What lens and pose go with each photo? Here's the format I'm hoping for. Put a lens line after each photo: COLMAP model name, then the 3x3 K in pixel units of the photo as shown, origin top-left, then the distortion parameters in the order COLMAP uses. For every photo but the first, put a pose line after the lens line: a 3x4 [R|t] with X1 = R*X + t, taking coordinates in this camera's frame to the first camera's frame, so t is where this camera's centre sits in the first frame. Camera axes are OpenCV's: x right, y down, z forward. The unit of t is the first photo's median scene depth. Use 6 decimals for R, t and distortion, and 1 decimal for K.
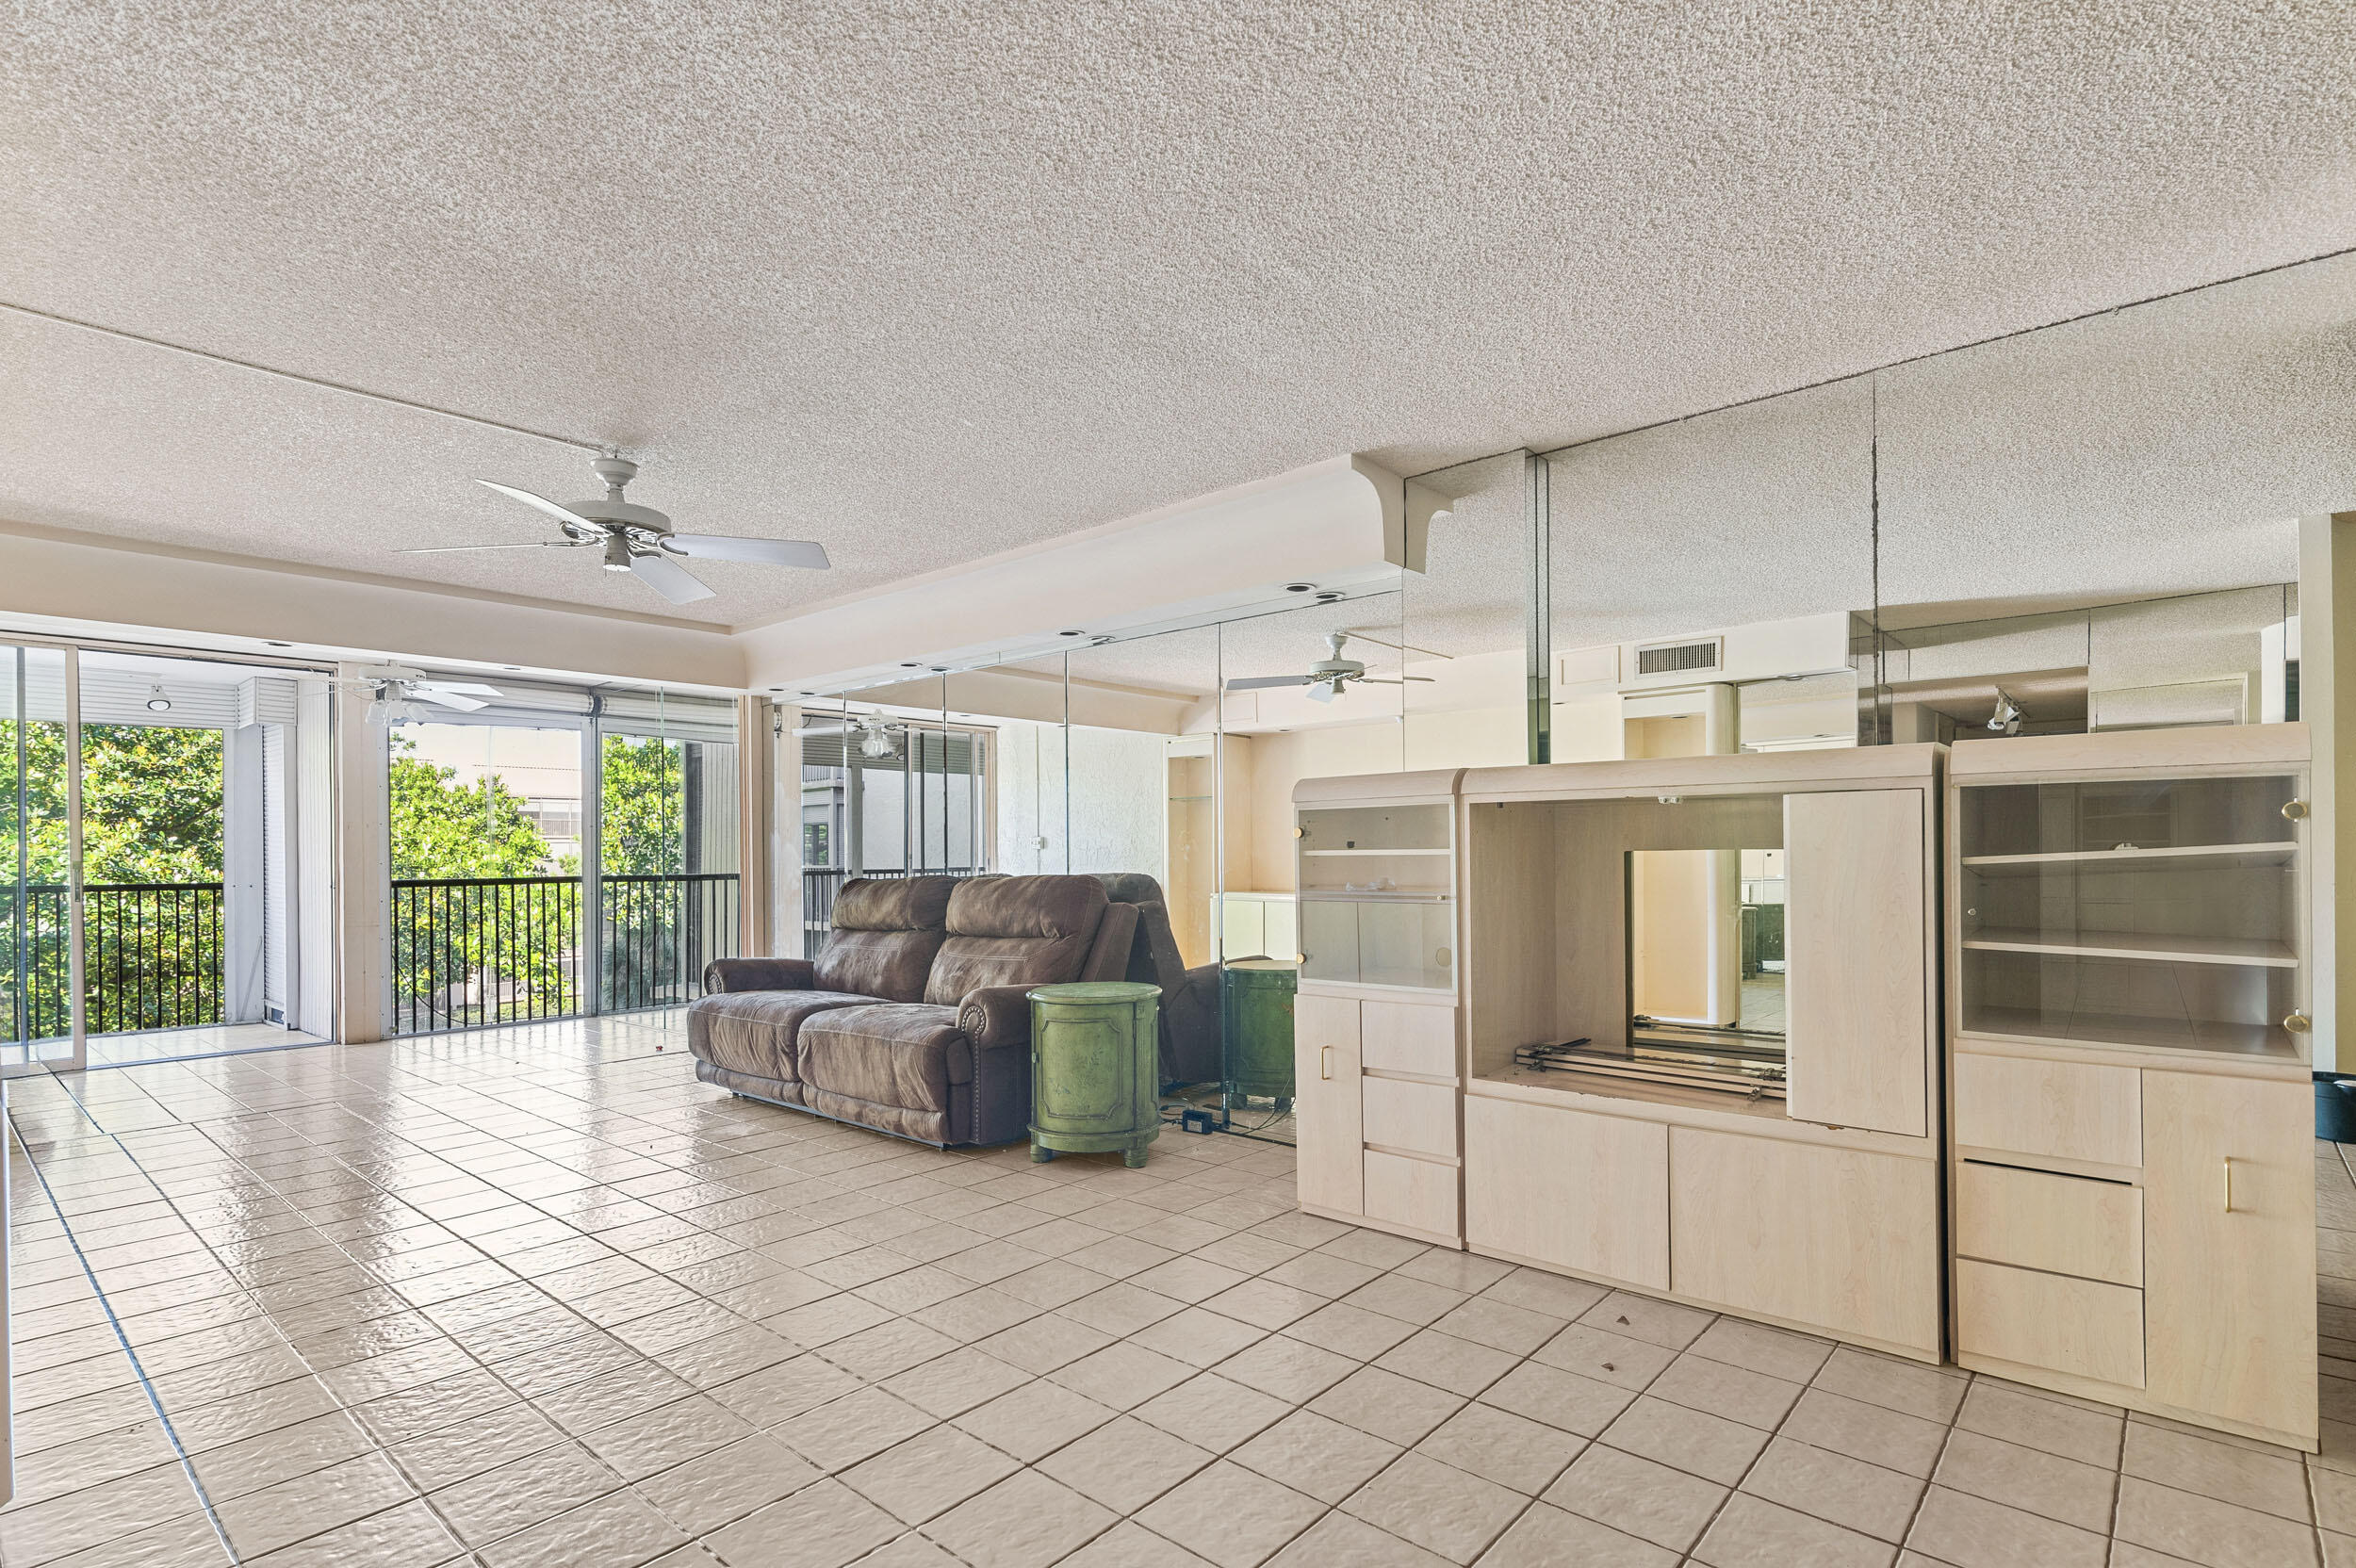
lens RADIAL K [[1148.8, 0, 1195.7], [0, 1148.8, 844.7], [0, 0, 1]] dist [0.000496, 0.000704]
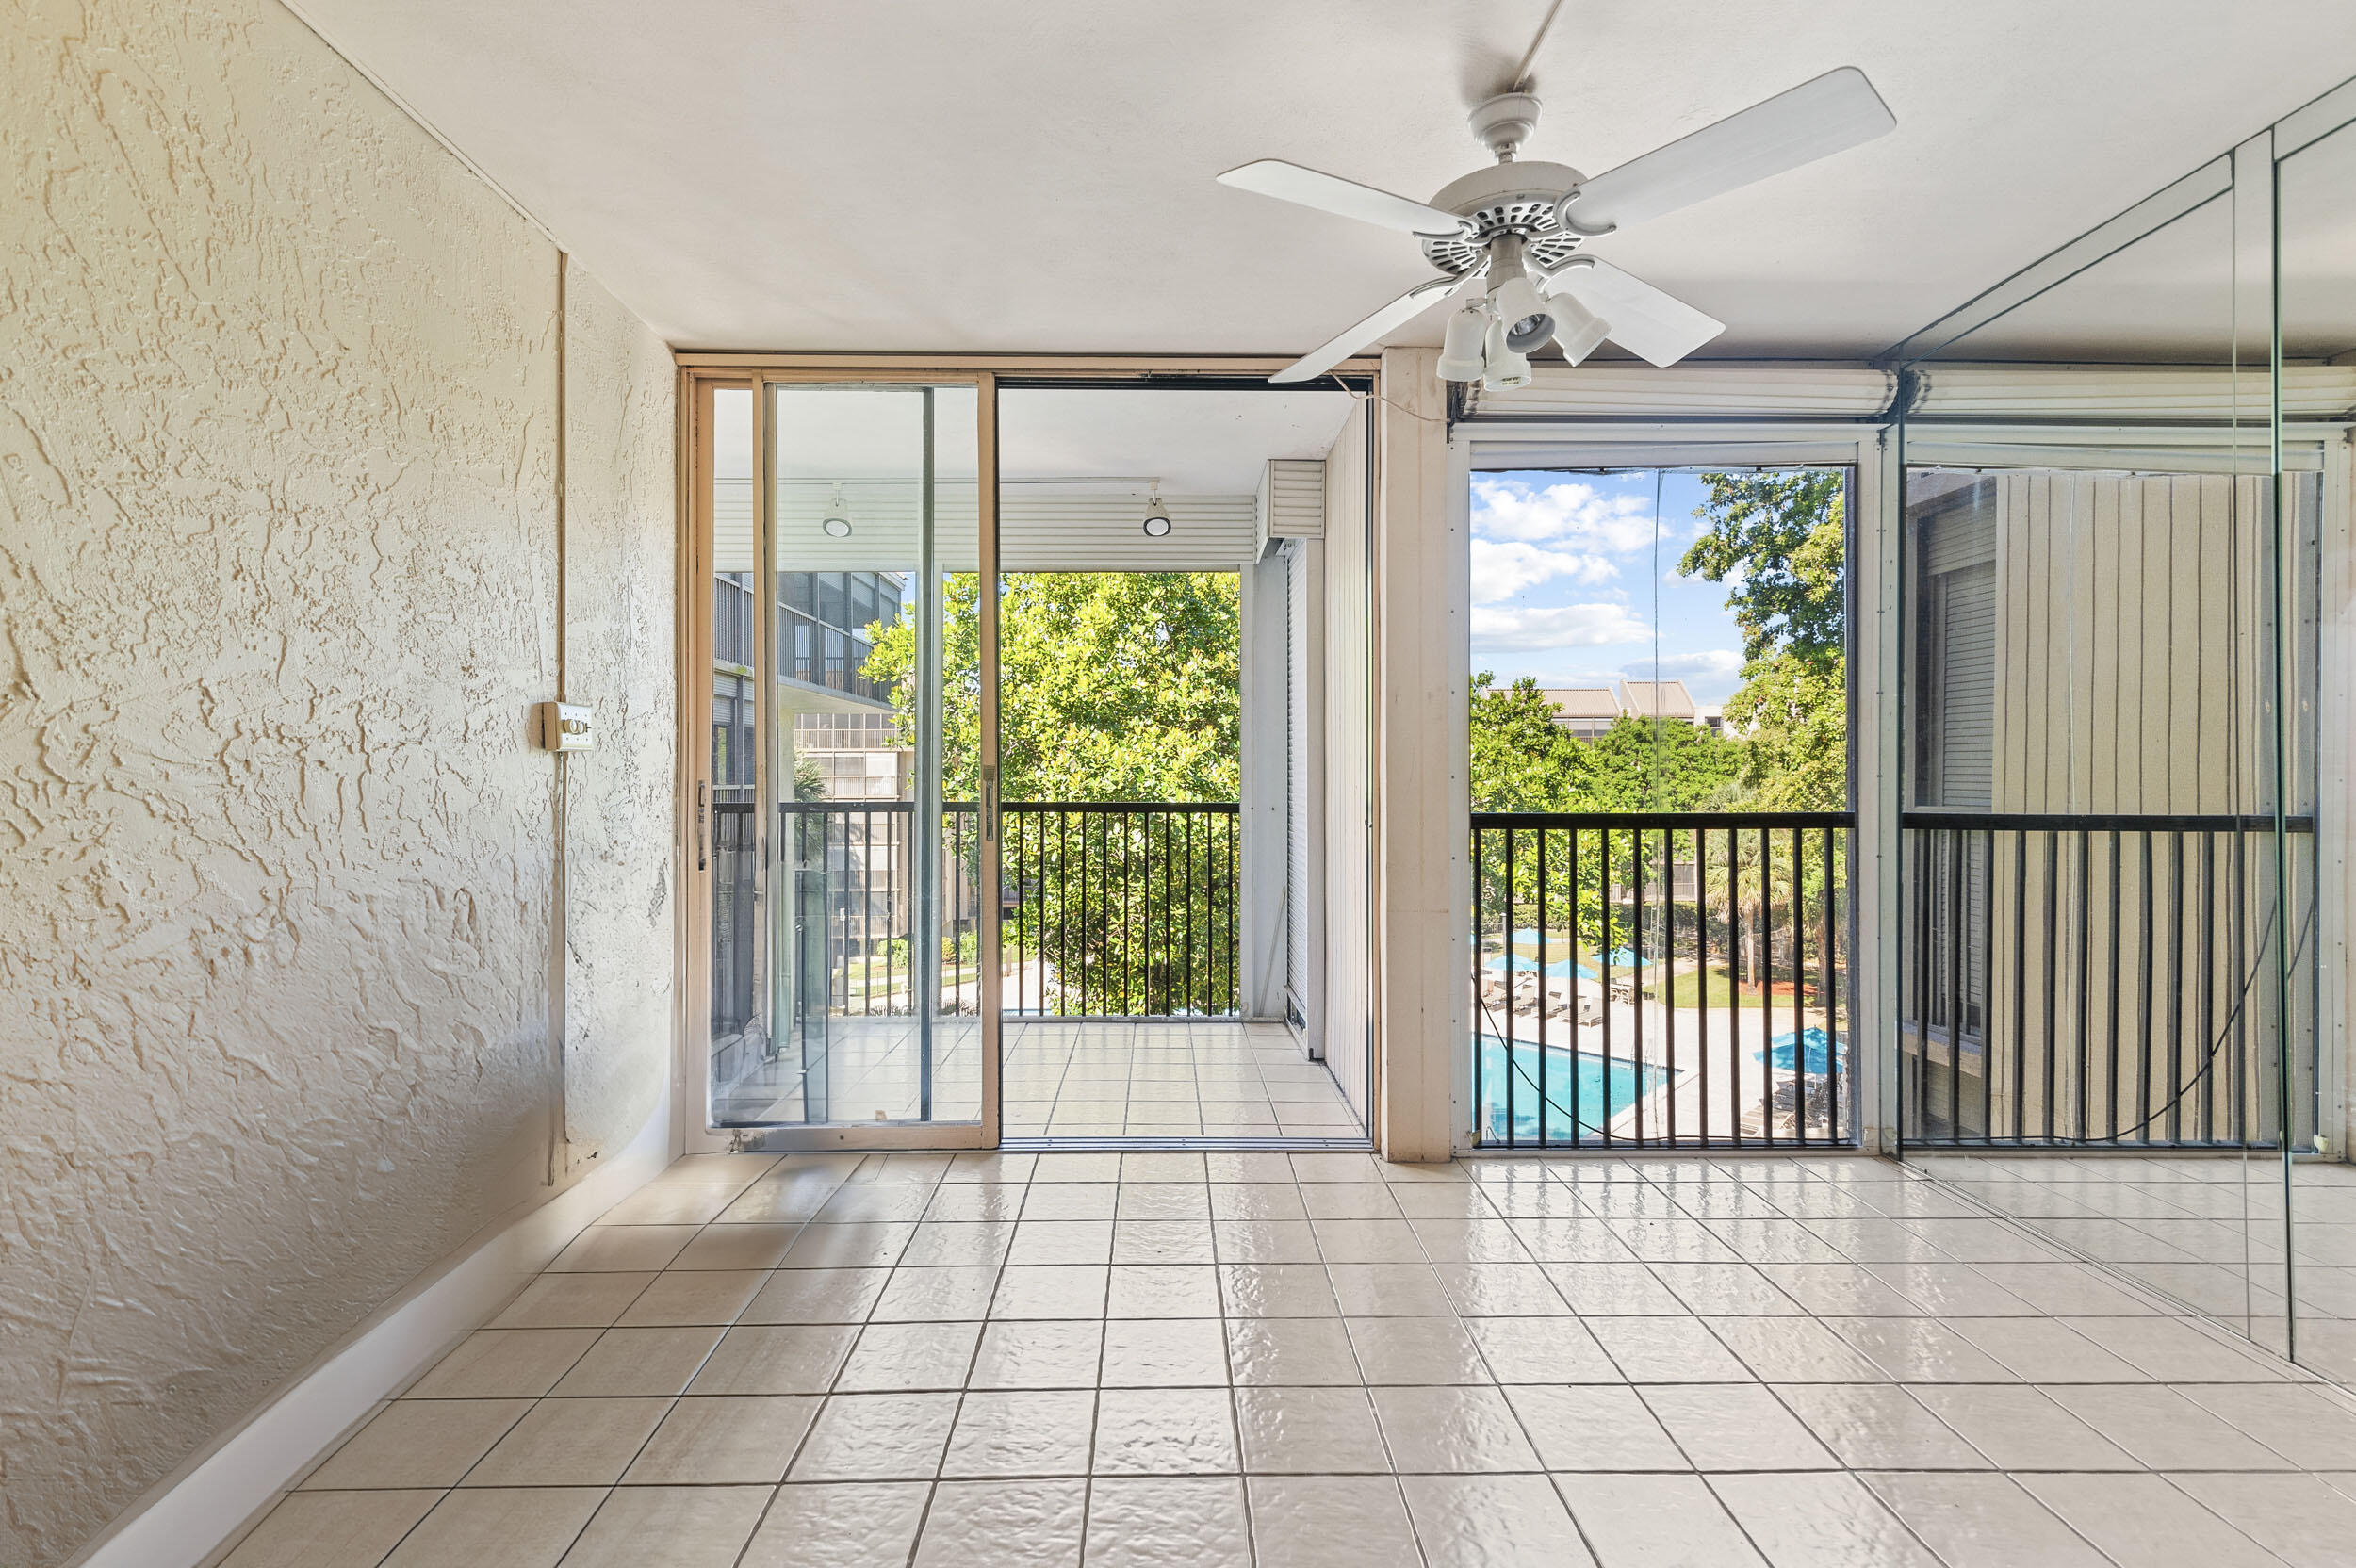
lens RADIAL K [[1083.4, 0, 1173.9], [0, 1083.4, 774.4], [0, 0, 1]] dist [0.005602, 0.000634]
pose [[0.669613, 0.011910, -0.742614, -0.406634], [-0.003203, 0.999908, 0.013148, 0.008996], [0.742703, -0.006426, 0.669590, 0.551204]]
